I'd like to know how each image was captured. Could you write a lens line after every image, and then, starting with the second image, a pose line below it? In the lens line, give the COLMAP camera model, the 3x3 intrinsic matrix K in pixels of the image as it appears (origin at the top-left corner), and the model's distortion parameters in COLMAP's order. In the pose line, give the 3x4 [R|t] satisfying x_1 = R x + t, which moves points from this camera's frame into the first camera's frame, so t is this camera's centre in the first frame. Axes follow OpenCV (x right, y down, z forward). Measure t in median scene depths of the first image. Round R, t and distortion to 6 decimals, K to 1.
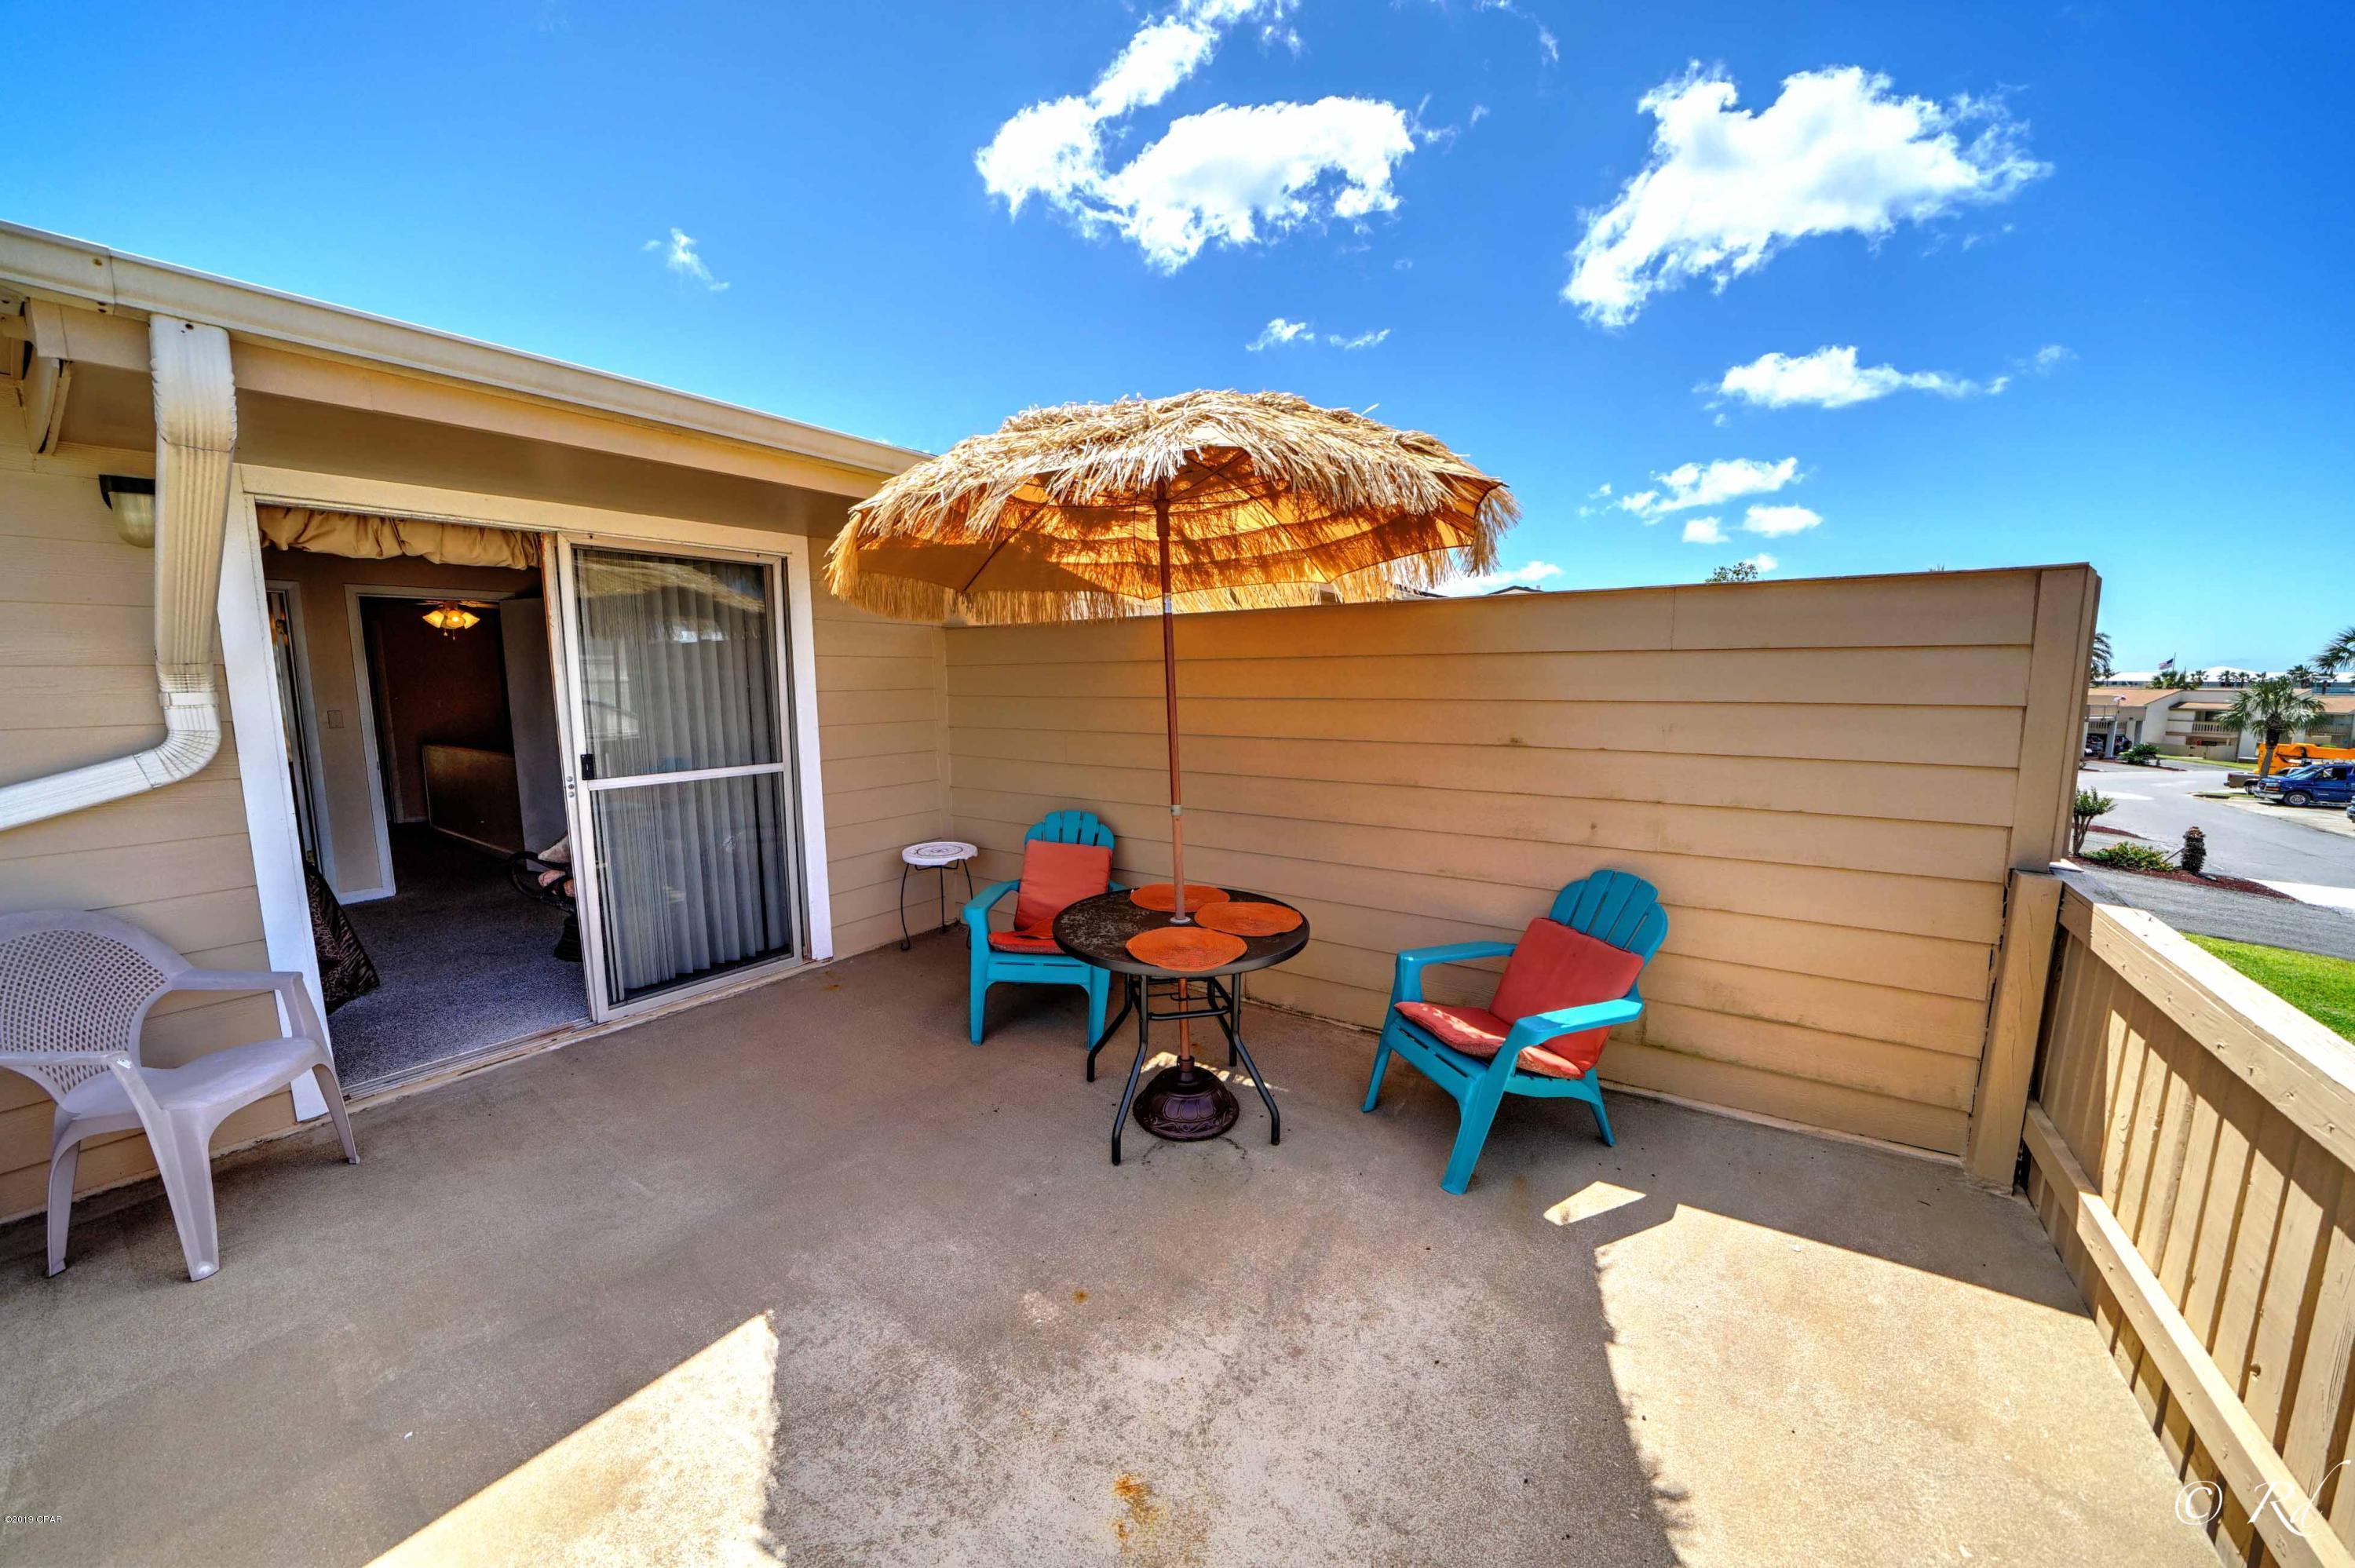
lens RADIAL K [[819.4, 0, 1176.3], [0, 819.4, 782.2], [0, 0, 1]] dist [-0.026851, 0.003546]
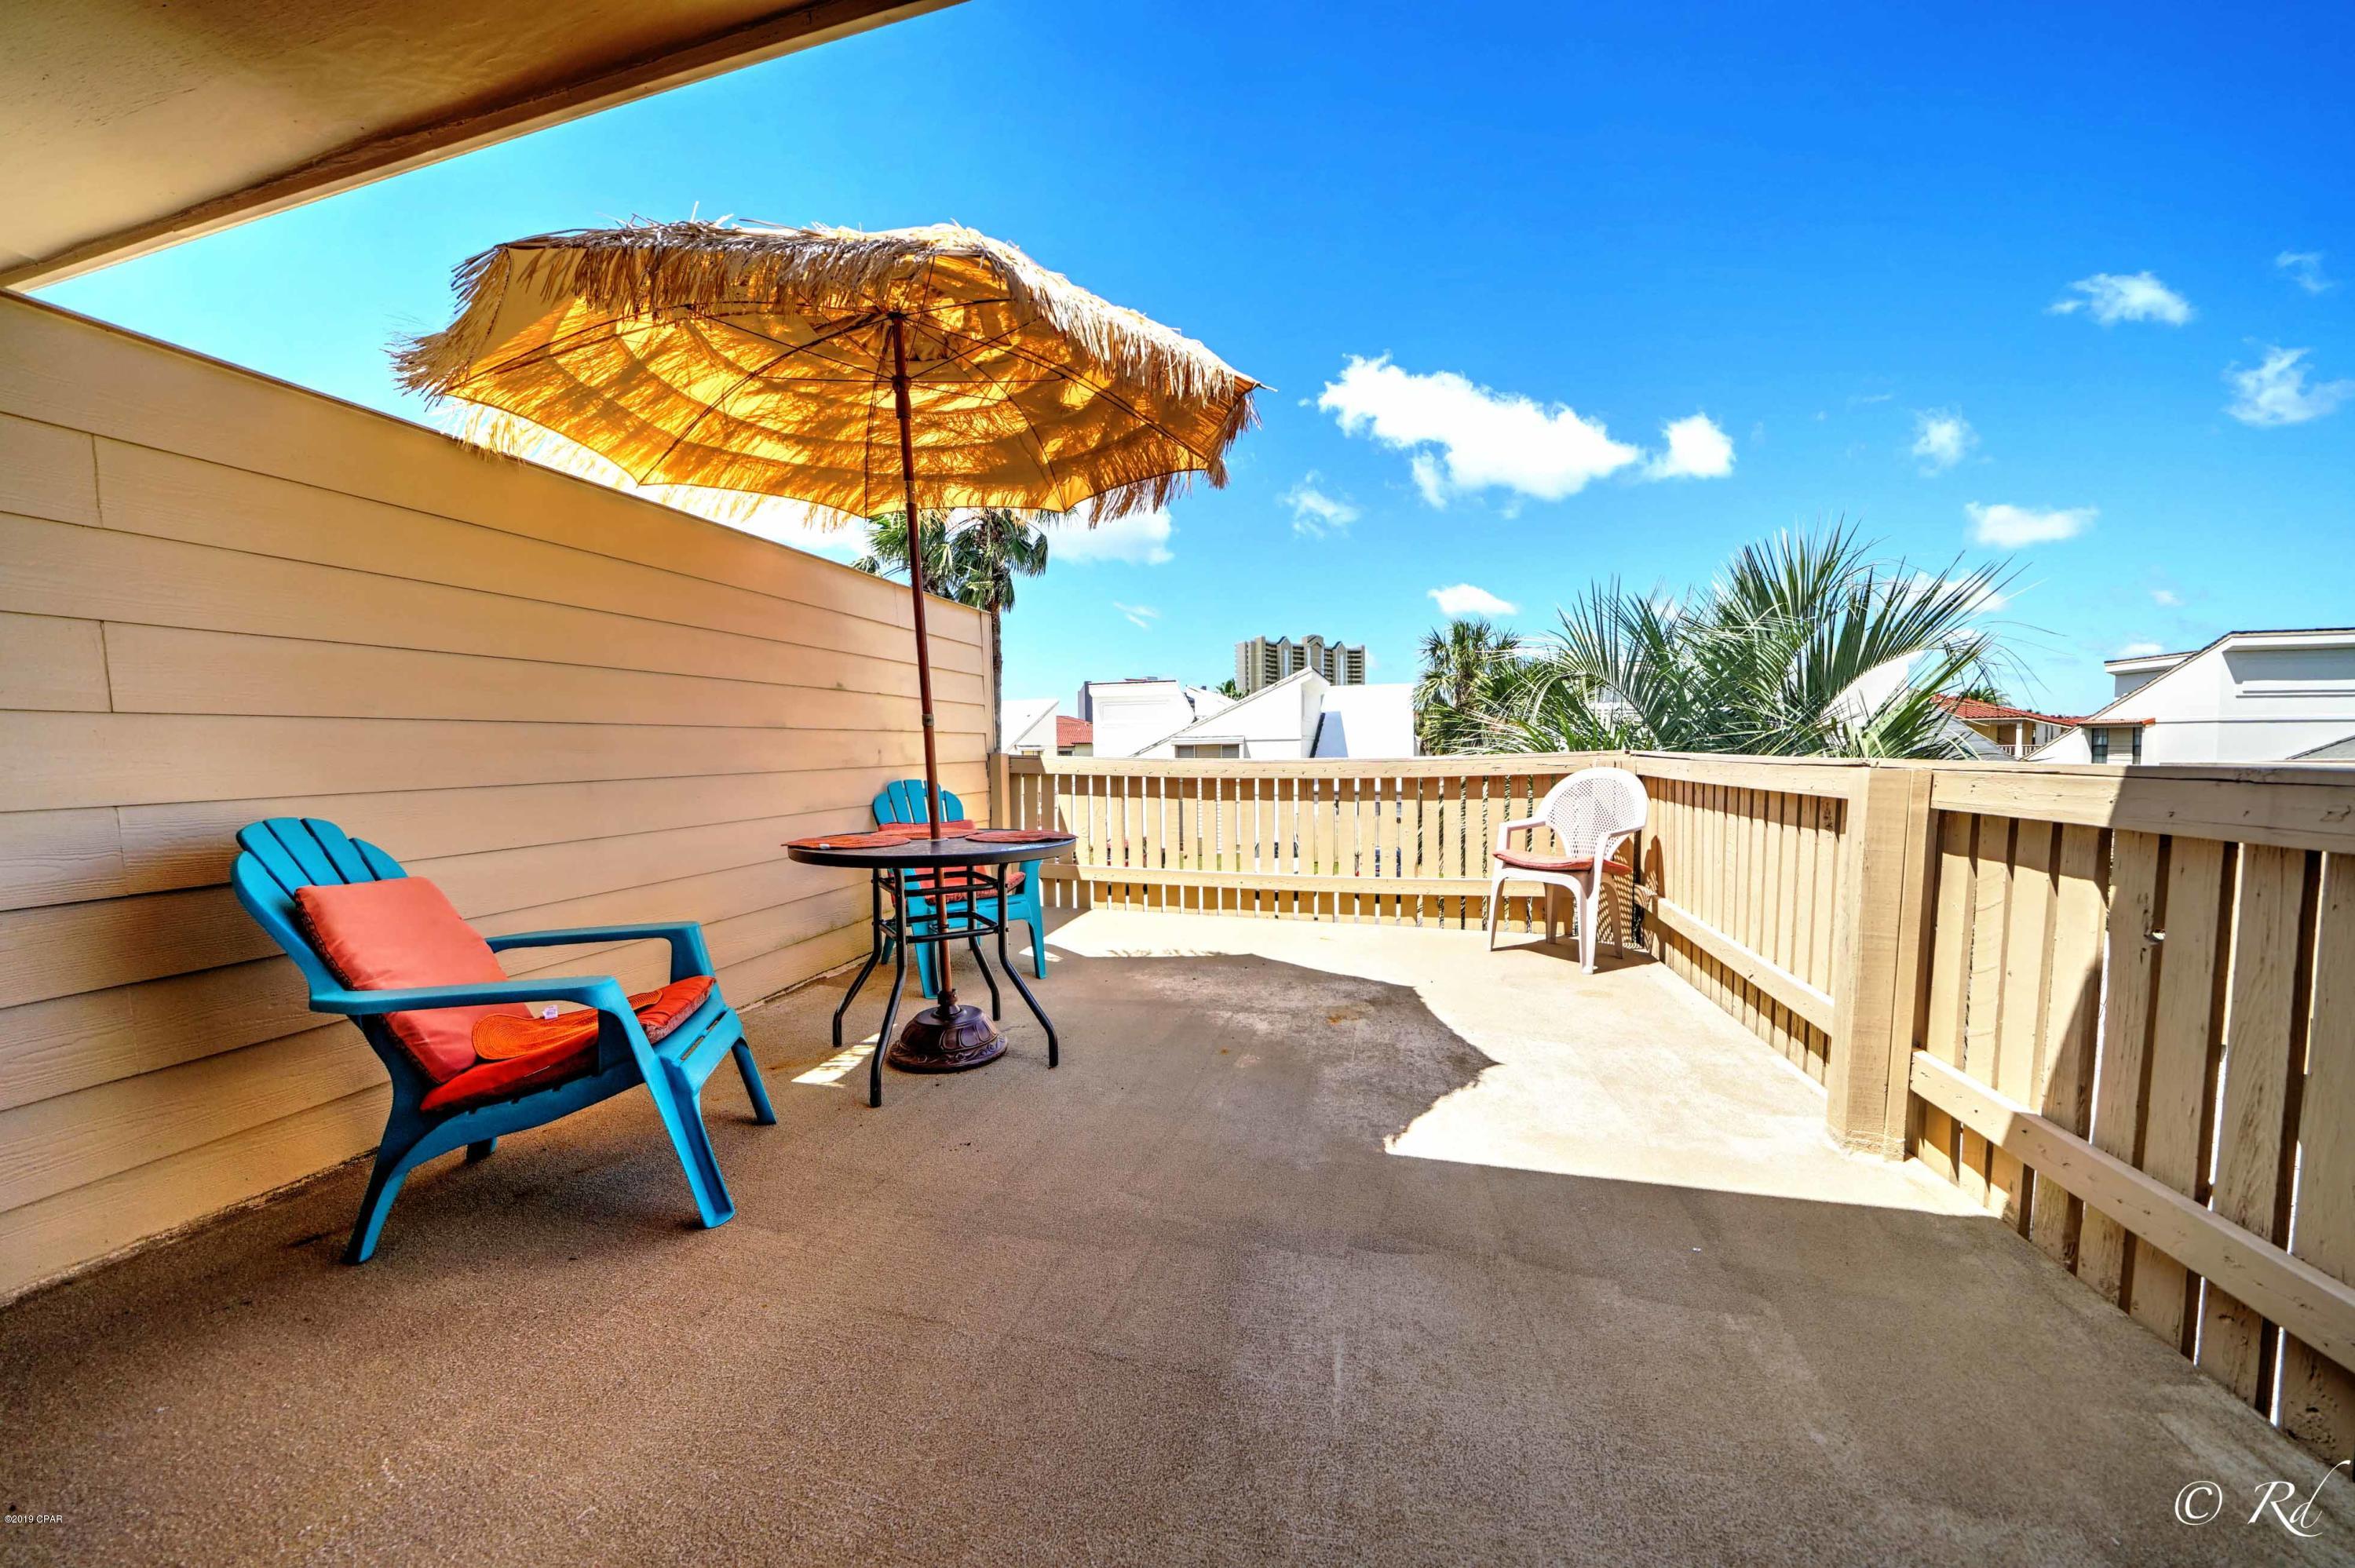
lens RADIAL K [[819.4, 0, 1176.3], [0, 819.4, 782.2], [0, 0, 1]] dist [-0.026851, 0.003546]
pose [[-0.343512, -0.023366, 0.938857, -1.278074], [0.130029, 0.988879, 0.072186, 0.097344], [-0.930103, 0.146876, -0.336654, 1.412190]]
